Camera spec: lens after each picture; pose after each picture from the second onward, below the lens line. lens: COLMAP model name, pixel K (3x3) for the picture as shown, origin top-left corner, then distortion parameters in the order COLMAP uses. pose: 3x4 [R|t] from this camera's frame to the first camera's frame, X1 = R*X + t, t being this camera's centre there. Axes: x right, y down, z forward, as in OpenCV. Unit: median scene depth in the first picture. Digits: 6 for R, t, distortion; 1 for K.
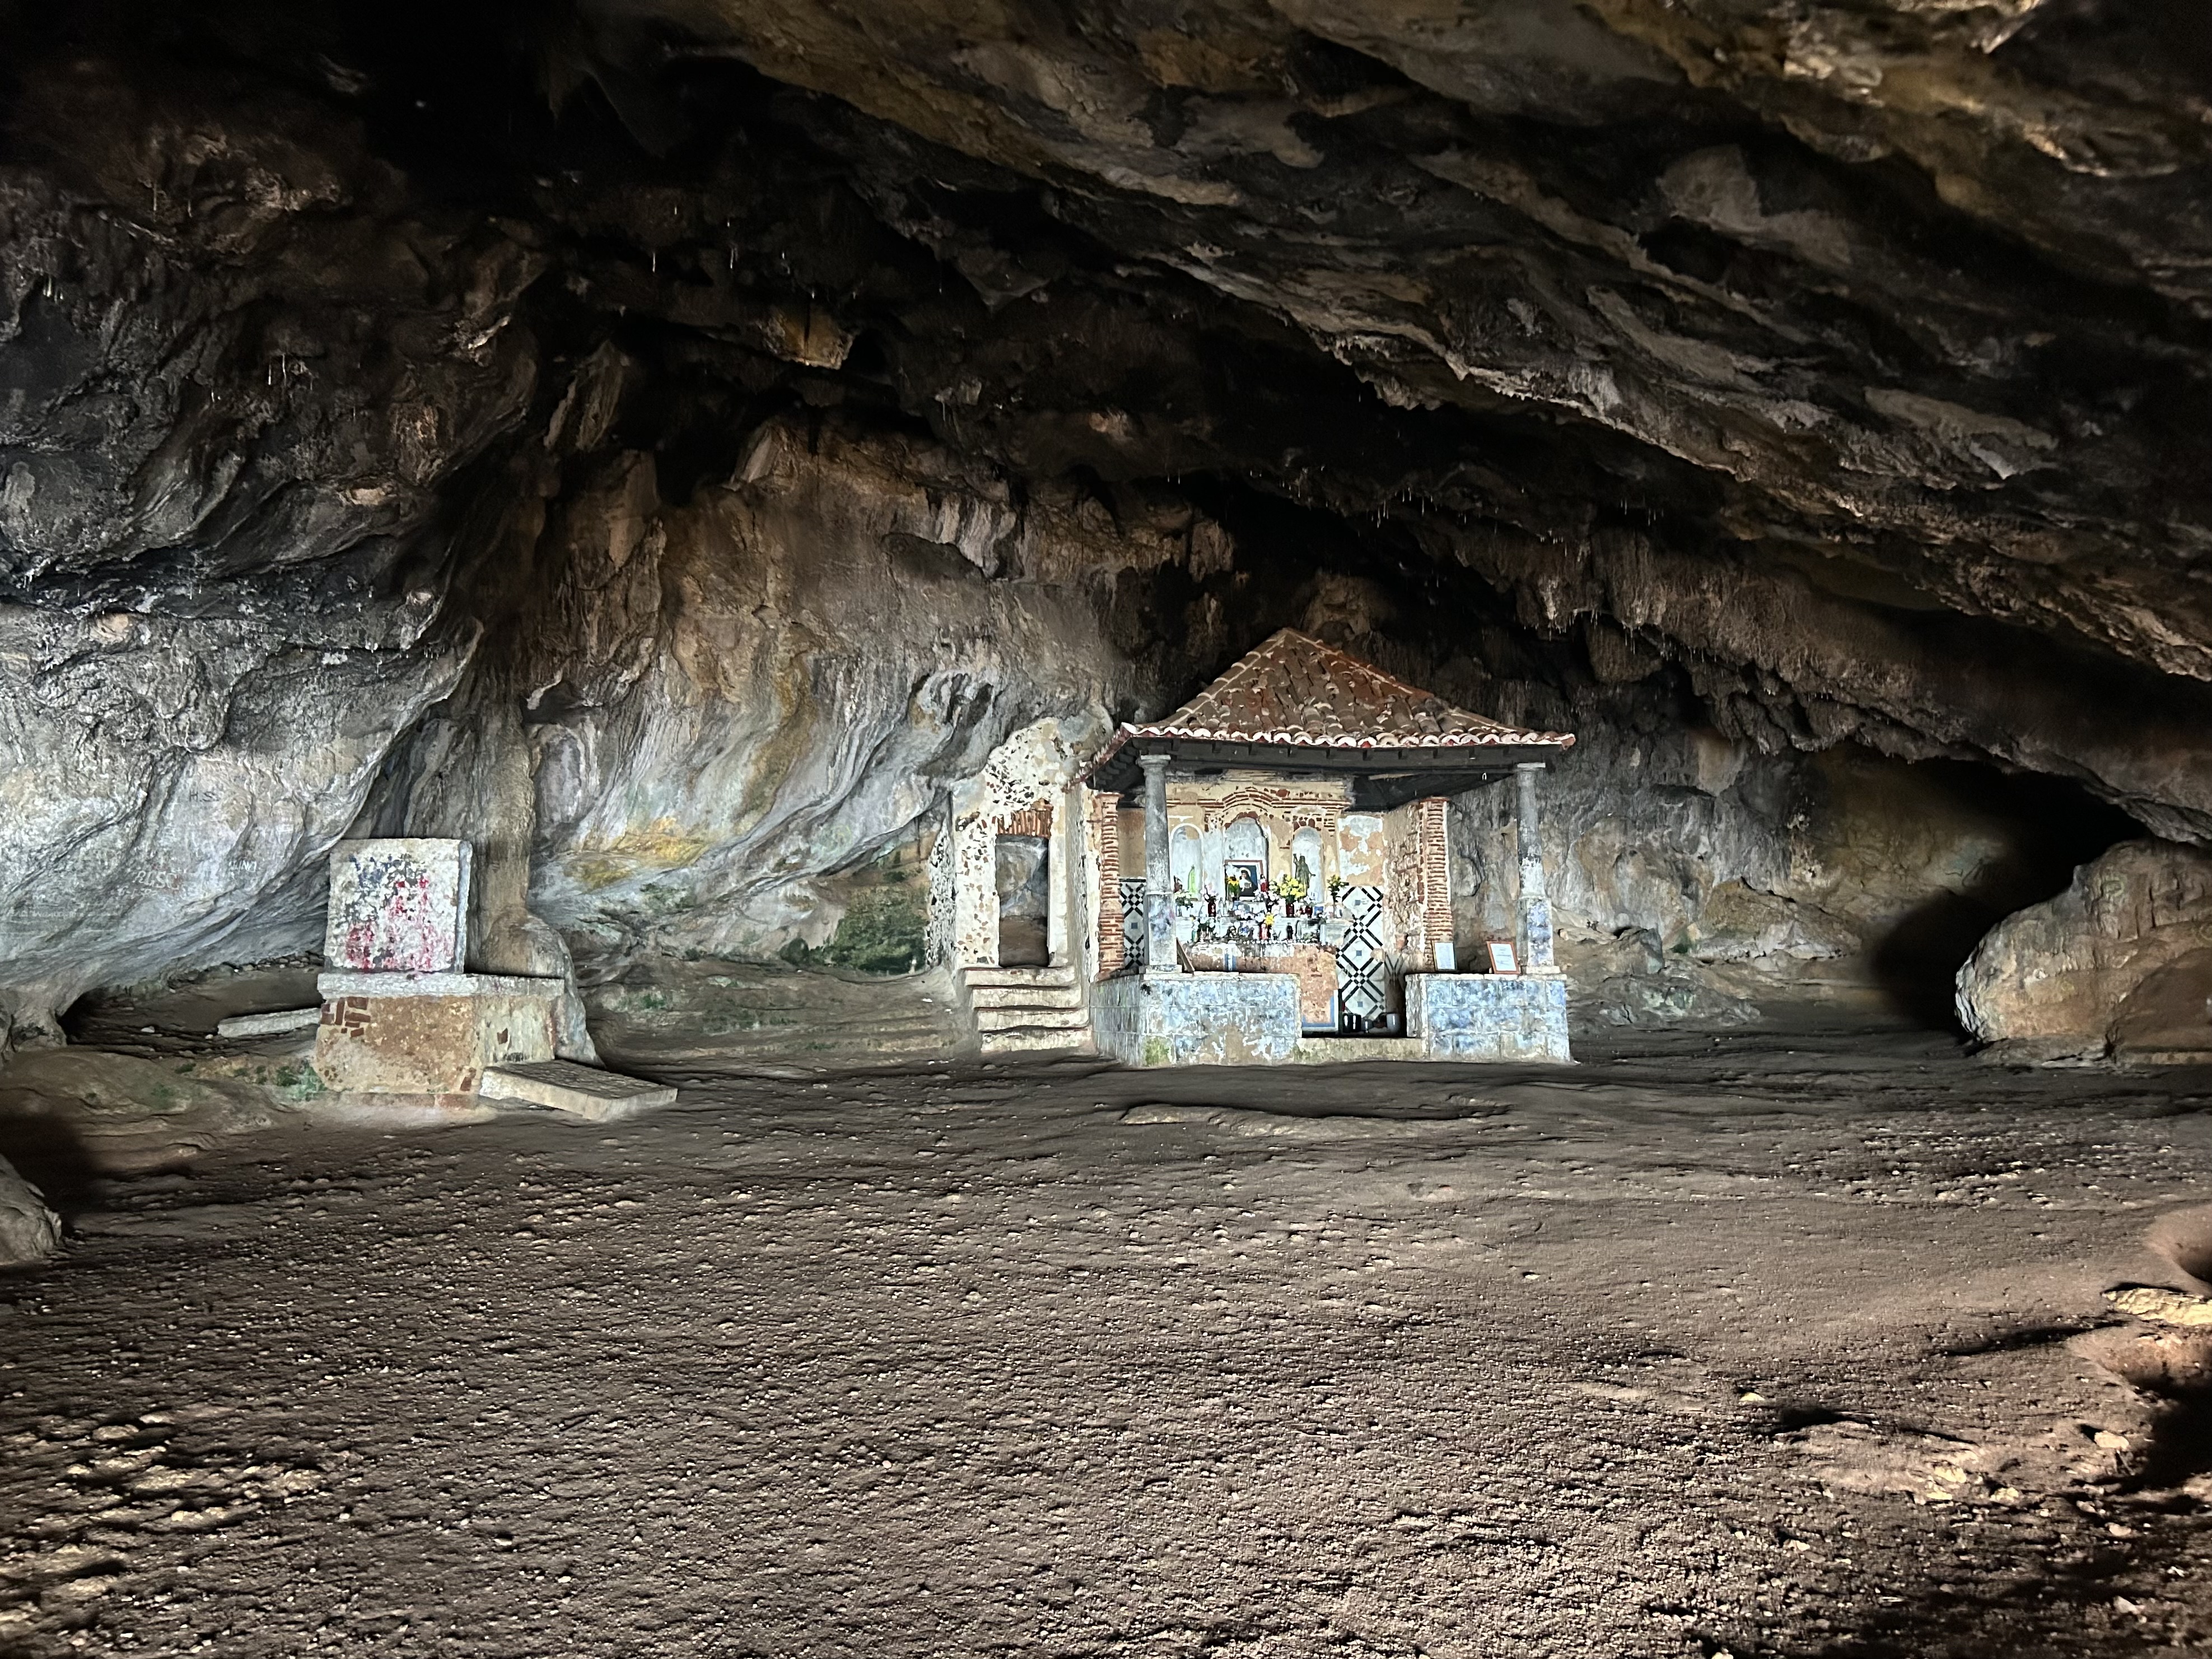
lens RADIAL K [[1689.4, 0, 1102.5], [0, 1689.4, 824.2], [0, 0, 1]] dist [0.029428, -0.010678]
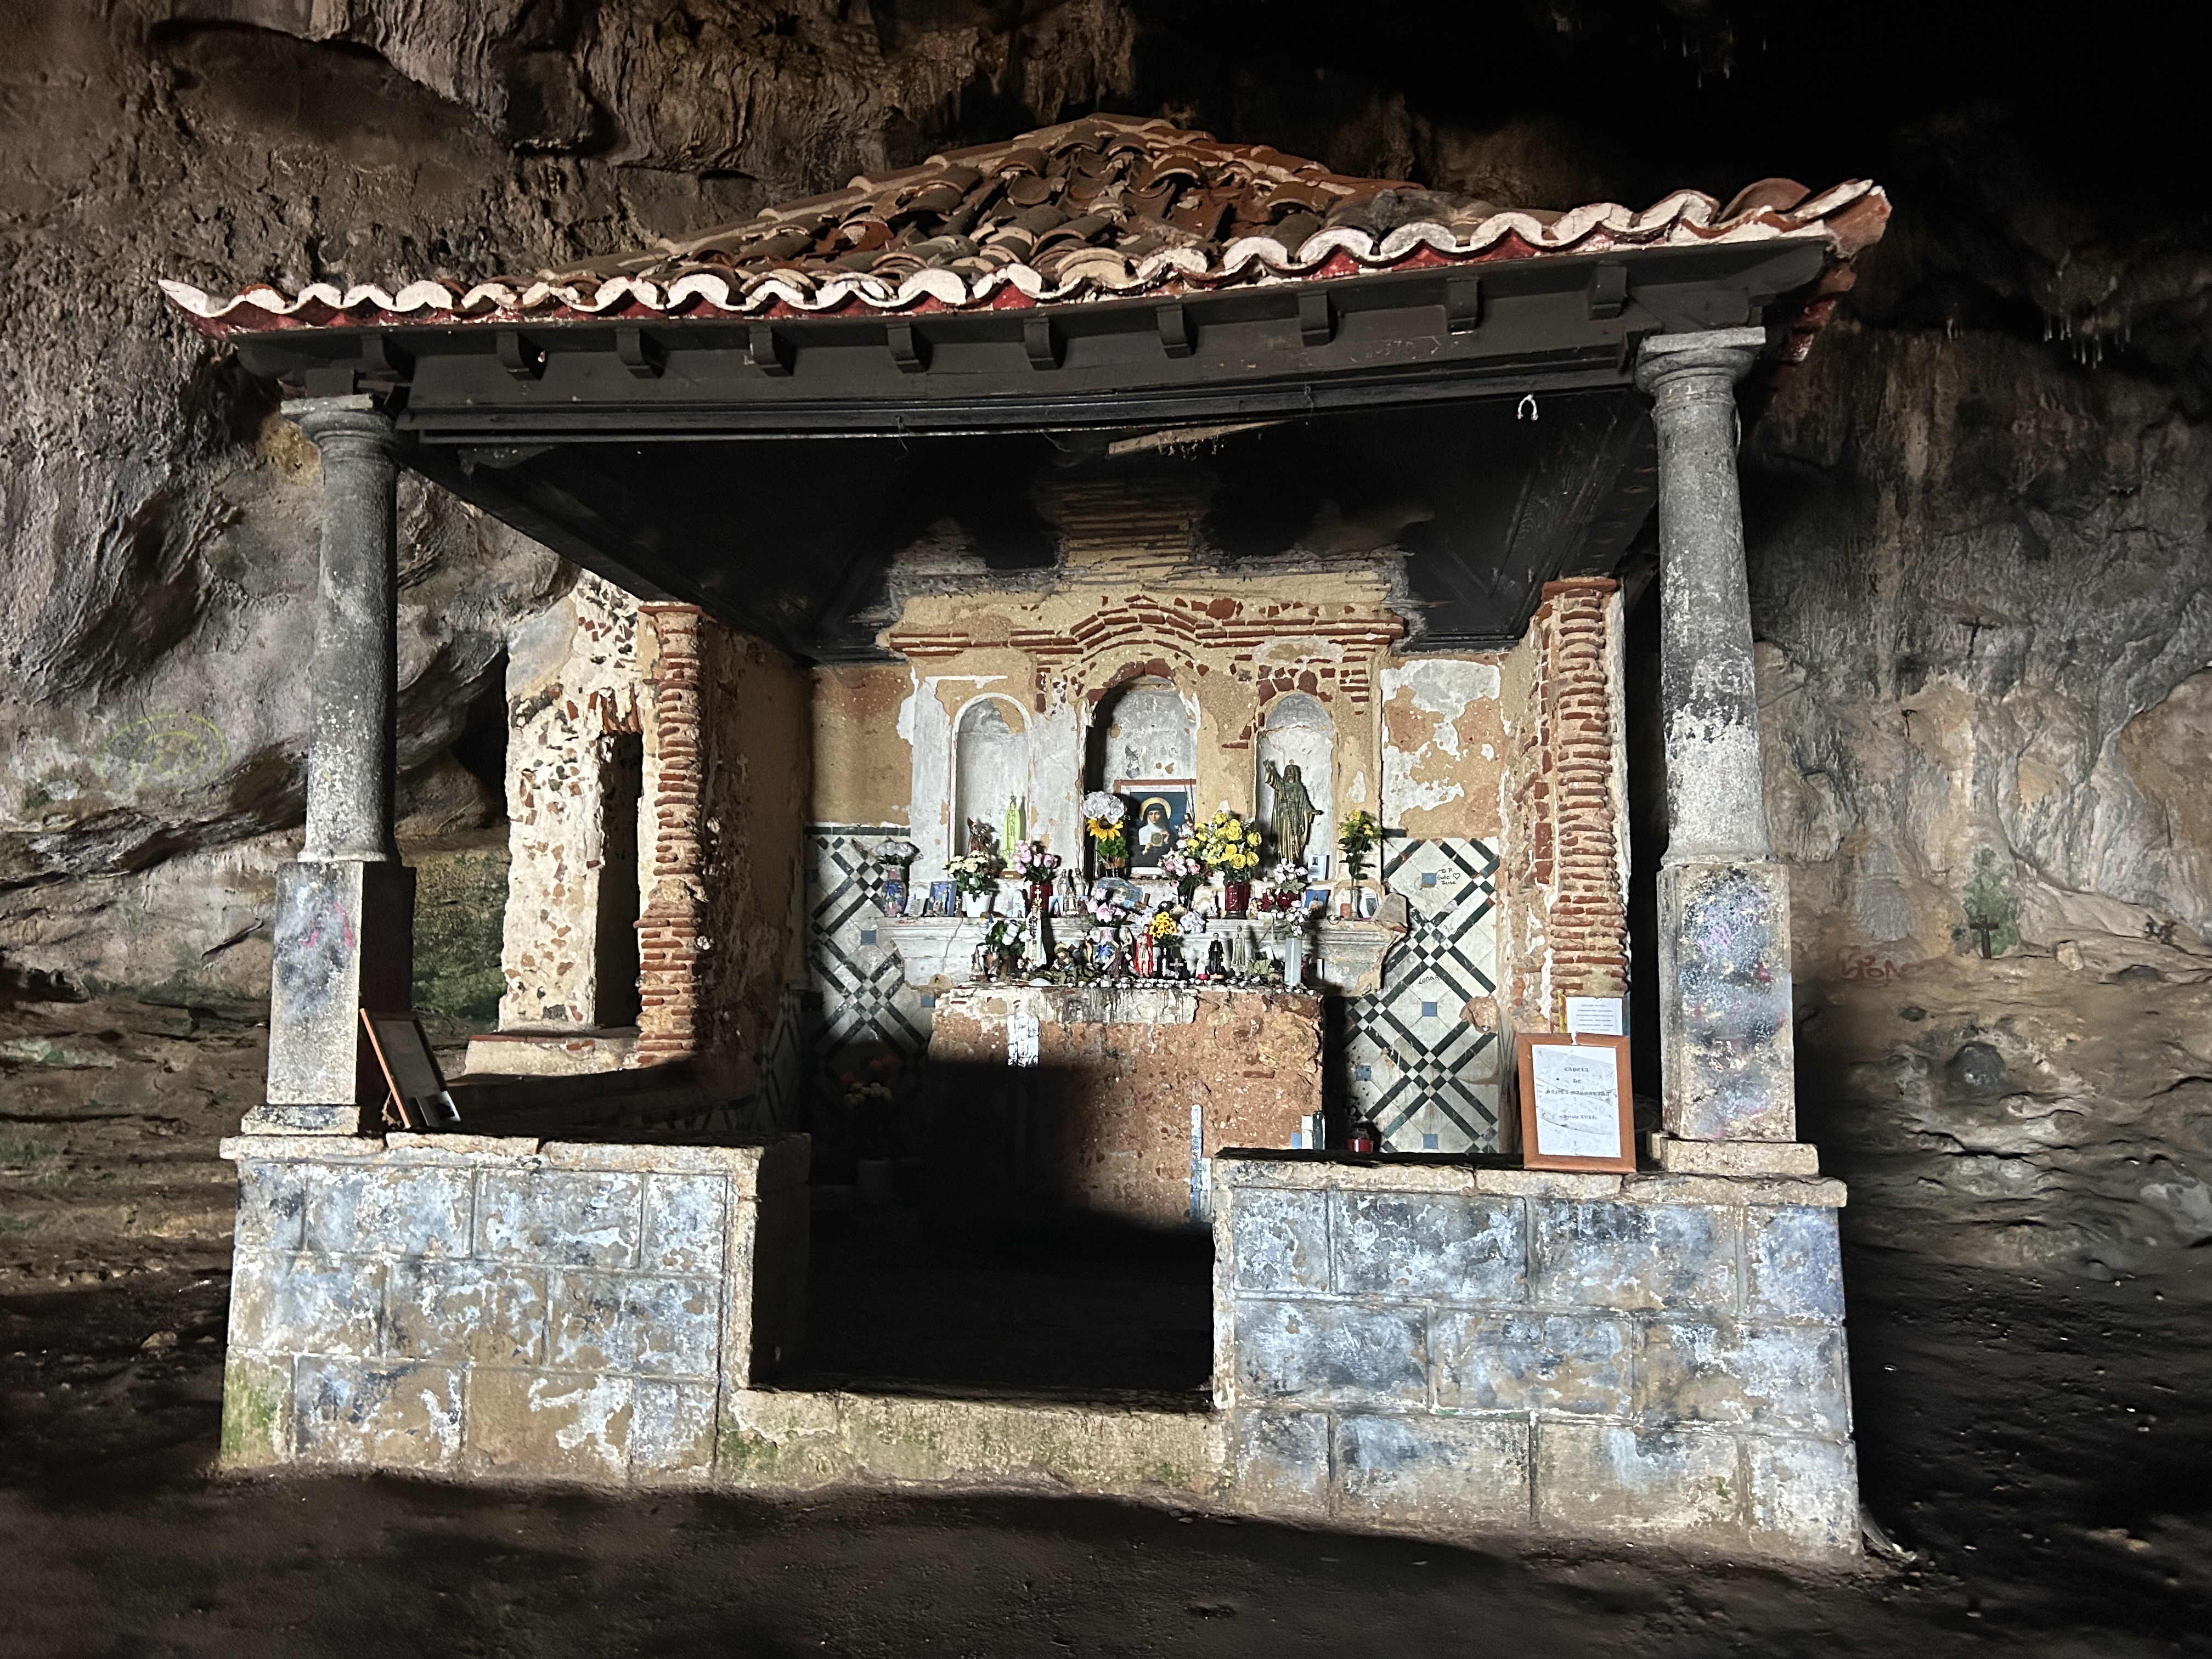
lens RADIAL K [[1689.2, 0, 1110.0], [0, 1689.2, 831.0], [0, 0, 1]] dist [0.029428, -0.010678]
pose [[0.947496, -0.014366, -0.319444, 0.210858], [0.020915, 0.999635, 0.017079, 0.027325], [0.319082, -0.022864, 0.947451, 0.617155]]
